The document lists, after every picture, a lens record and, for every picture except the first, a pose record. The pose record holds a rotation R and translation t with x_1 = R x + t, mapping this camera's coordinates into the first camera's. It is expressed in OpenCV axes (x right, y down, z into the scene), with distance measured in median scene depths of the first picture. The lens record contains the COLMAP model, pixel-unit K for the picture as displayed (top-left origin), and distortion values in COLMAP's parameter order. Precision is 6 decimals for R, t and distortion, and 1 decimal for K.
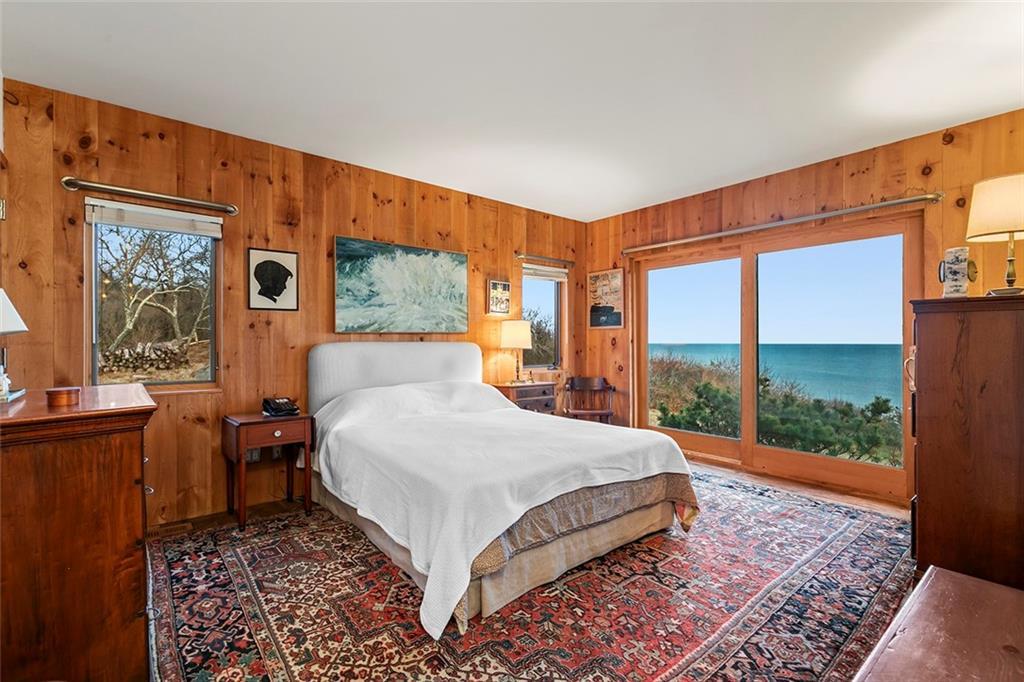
lens RADIAL K [[462.4, 0, 515.9], [0, 462.4, 339.5], [0, 0, 1]] dist [0.005590, 0.000271]
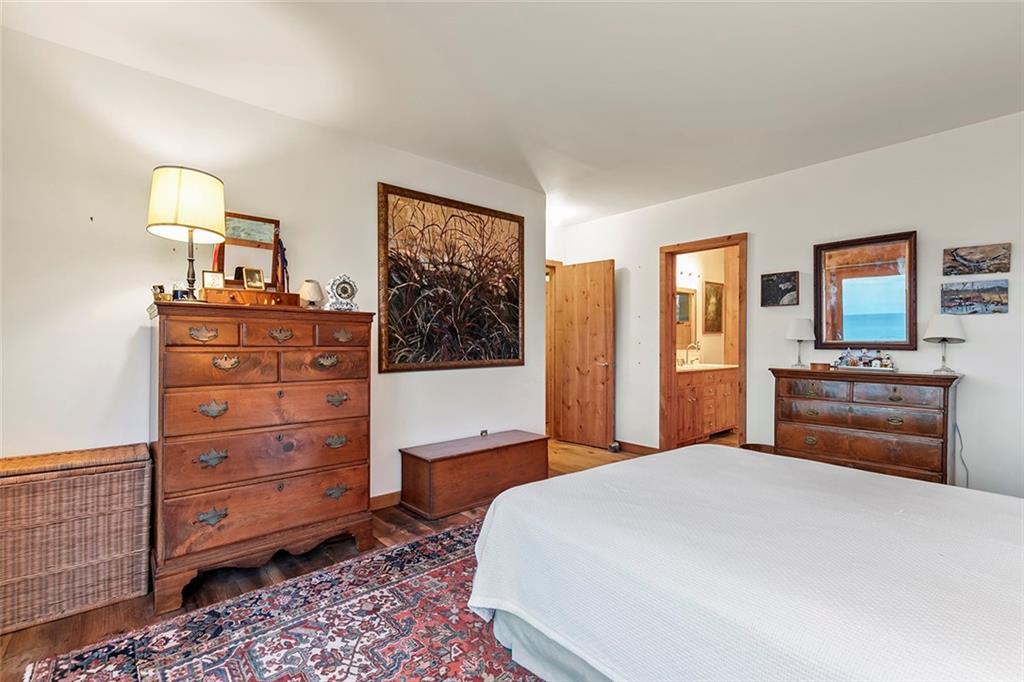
lens RADIAL K [[462.4, 0, 515.9], [0, 462.4, 339.5], [0, 0, 1]] dist [0.005590, 0.000271]
pose [[-0.999678, -0.000091, -0.025389, 0.390450], [0.000132, 0.999962, -0.008756, 0.004877], [0.025389, -0.008757, -0.999639, 1.937653]]
